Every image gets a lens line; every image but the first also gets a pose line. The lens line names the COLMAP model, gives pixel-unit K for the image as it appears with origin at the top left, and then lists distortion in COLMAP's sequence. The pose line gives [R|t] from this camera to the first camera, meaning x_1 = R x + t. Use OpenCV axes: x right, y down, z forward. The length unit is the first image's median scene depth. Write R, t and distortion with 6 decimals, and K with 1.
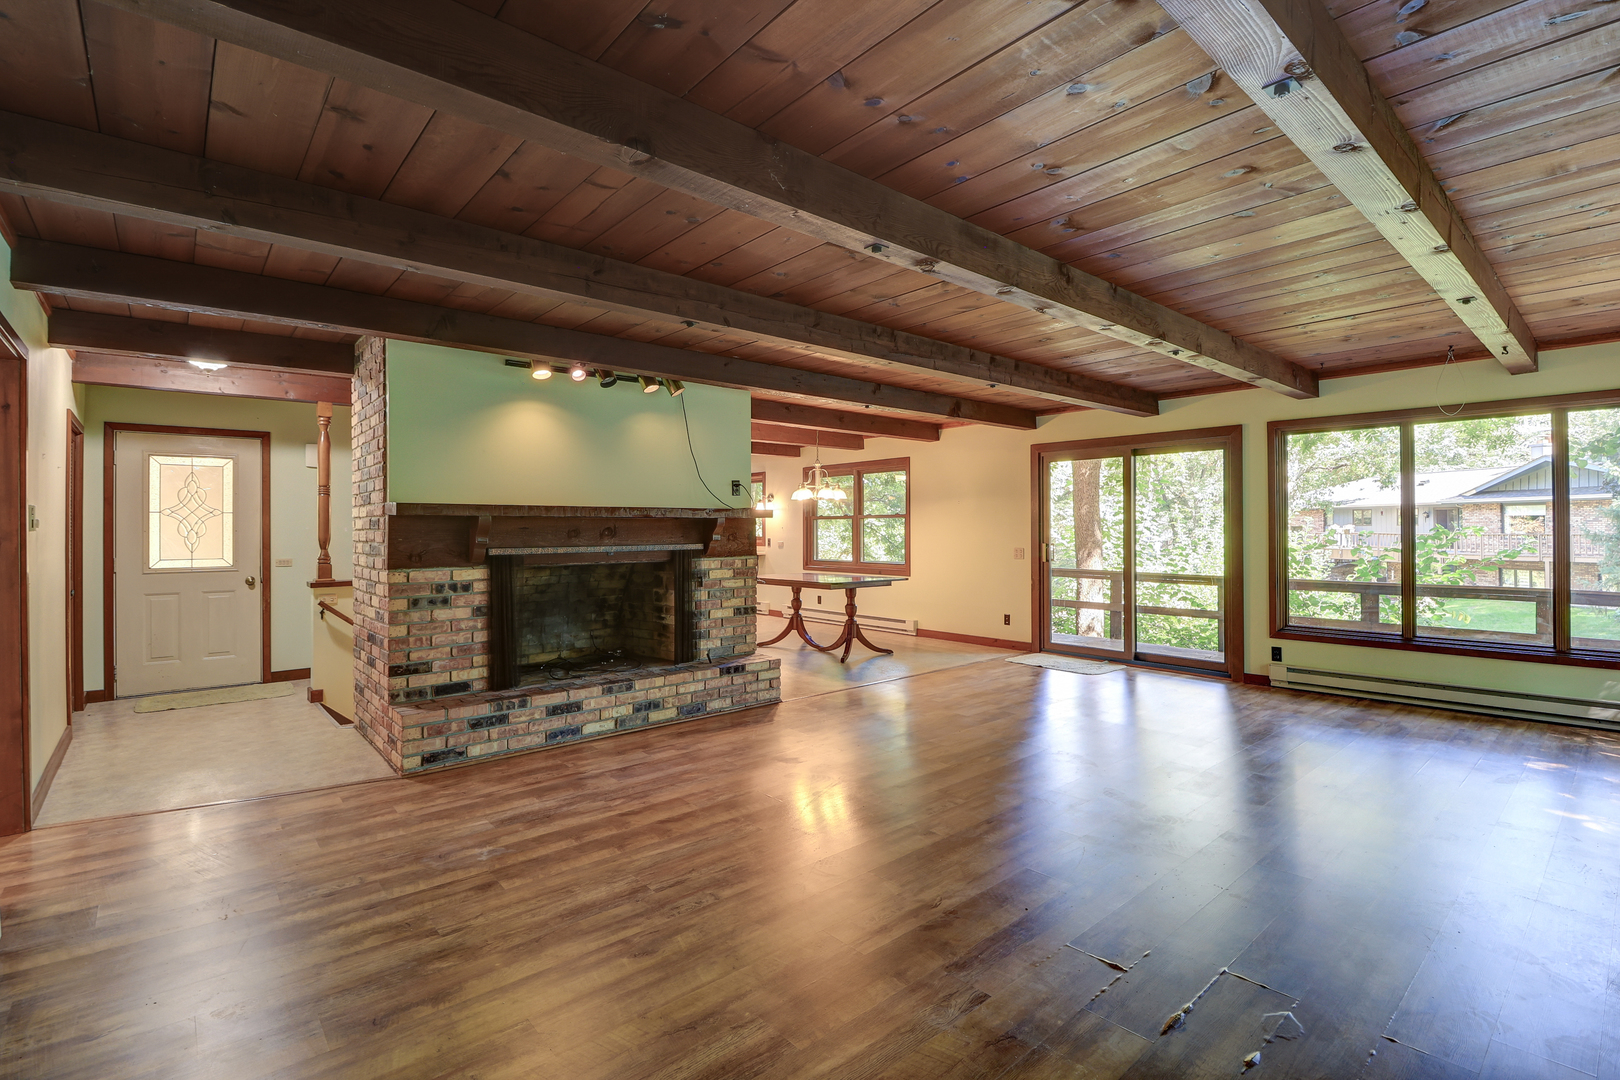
lens RADIAL K [[748.5, 0, 801.5], [0, 748.5, 528.2], [0, 0, 1]] dist [-0.009563, -0.005155]
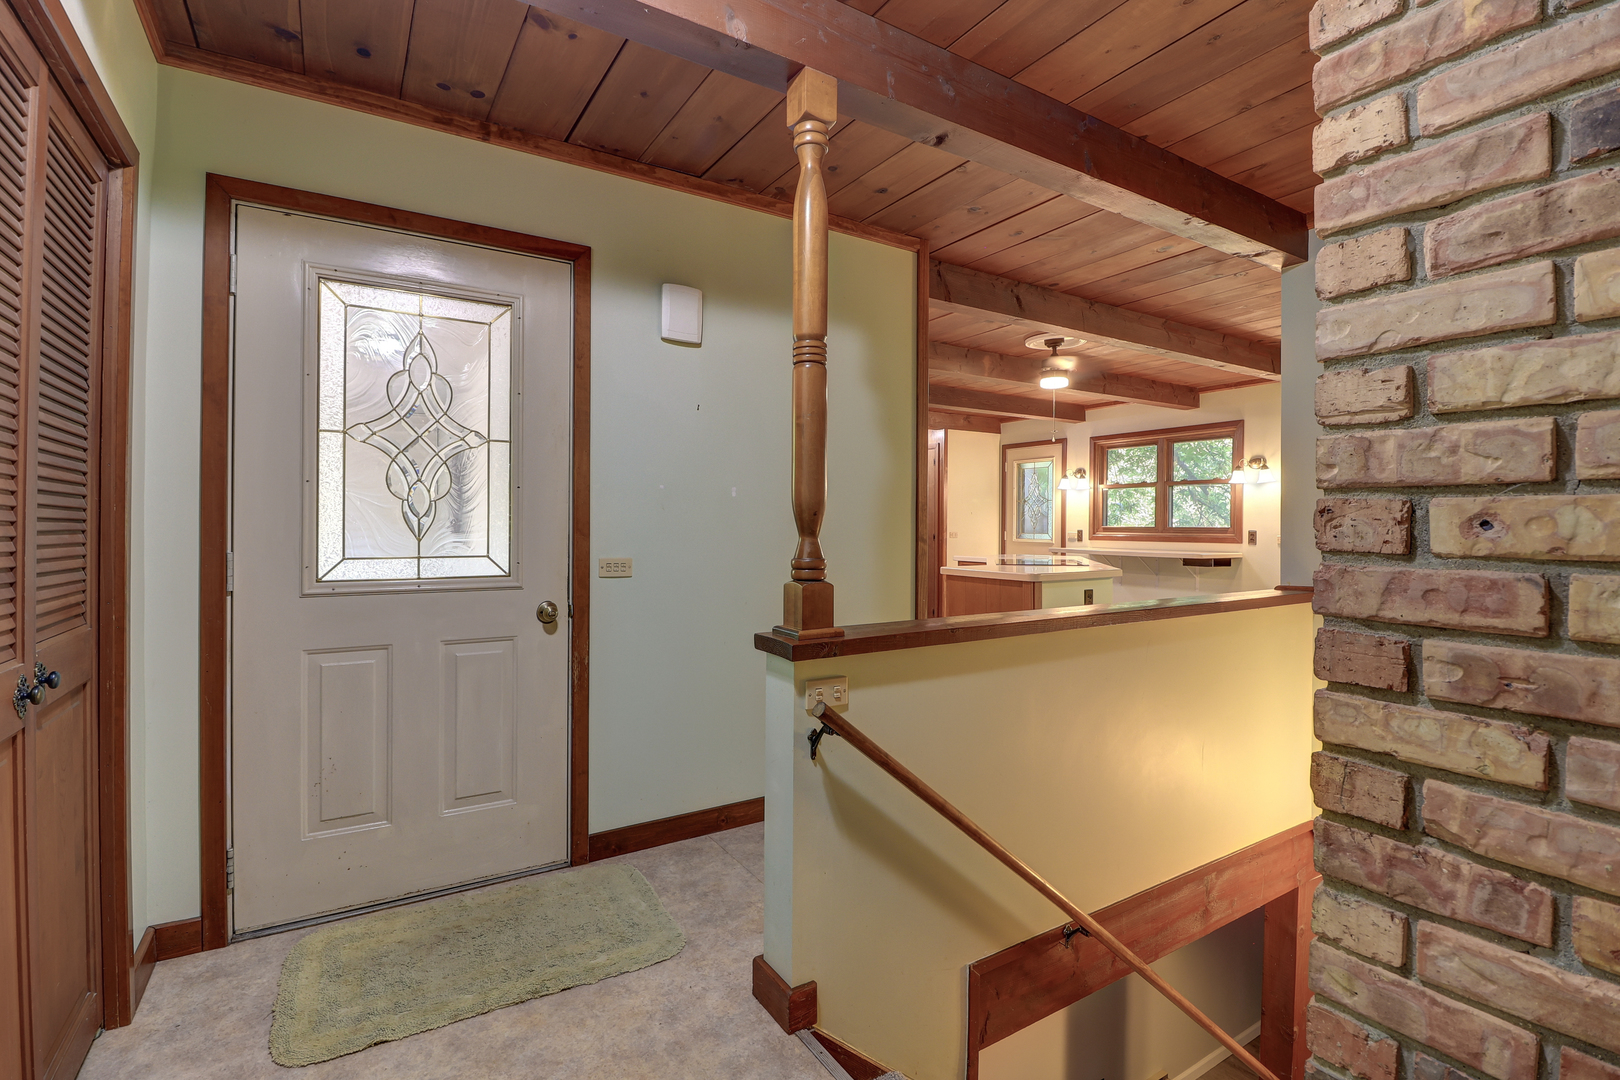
lens RADIAL K [[748.5, 0, 808.6], [0, 748.5, 527.6], [0, 0, 1]] dist [-0.009563, -0.005155]
pose [[0.988931, 0.009415, -0.148077, -0.637131], [-0.009014, 0.999954, 0.003376, 0.026308], [0.148102, -0.002004, 0.988970, 0.730687]]
